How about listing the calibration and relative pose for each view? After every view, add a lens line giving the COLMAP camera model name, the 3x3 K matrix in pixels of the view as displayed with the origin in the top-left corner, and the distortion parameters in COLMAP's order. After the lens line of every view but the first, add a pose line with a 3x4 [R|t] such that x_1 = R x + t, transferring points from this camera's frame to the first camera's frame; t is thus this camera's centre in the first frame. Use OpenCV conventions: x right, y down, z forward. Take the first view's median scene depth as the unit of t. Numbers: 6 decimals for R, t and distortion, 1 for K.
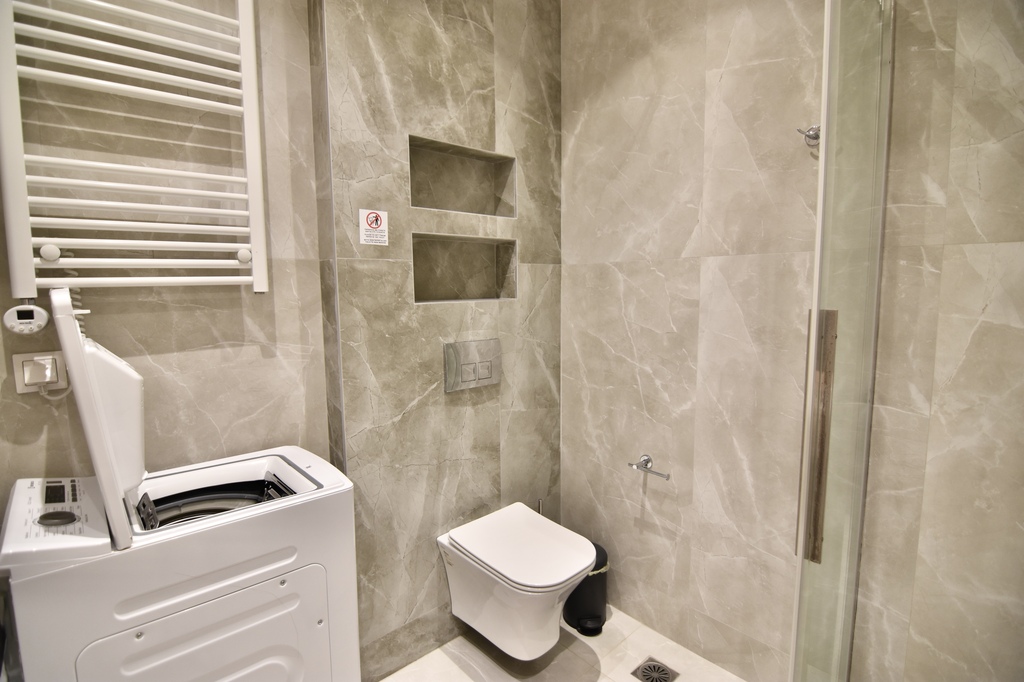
lens RADIAL K [[494.8, 0, 511.4], [0, 494.8, 338.8], [0, 0, 1]] dist [-0.003009, -0.011987]
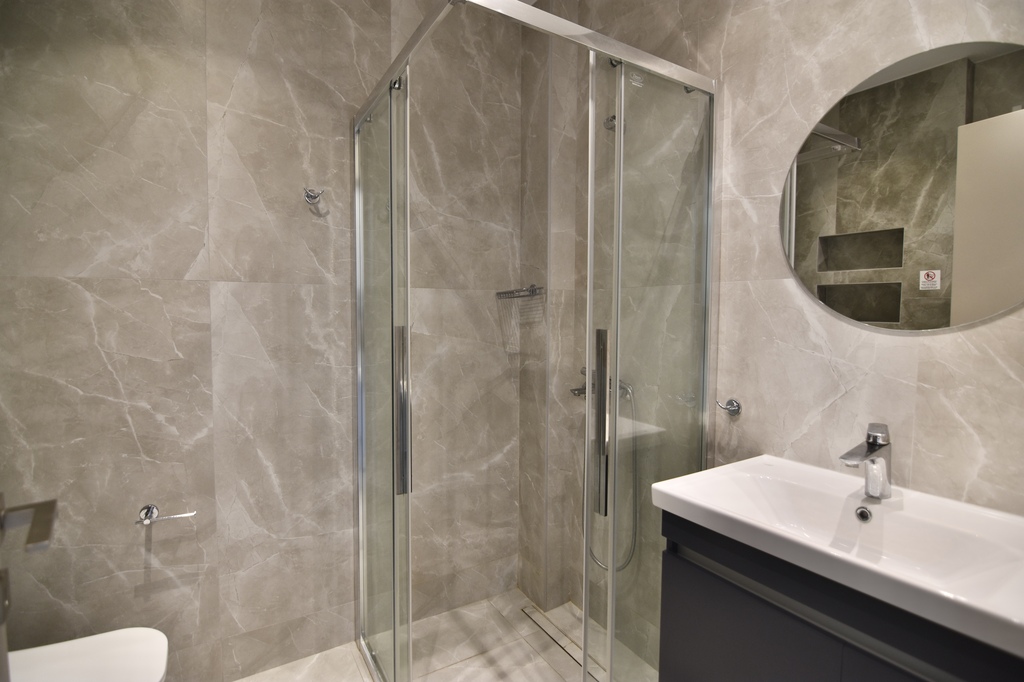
lens RADIAL K [[494.8, 0, 511.4], [0, 494.8, 338.8], [0, 0, 1]] dist [-0.003009, -0.011987]
pose [[0.188739, -0.040566, 0.981189, -0.470378], [0.094762, 0.995236, 0.022918, -0.013107], [-0.977444, 0.088654, 0.191684, 0.212661]]
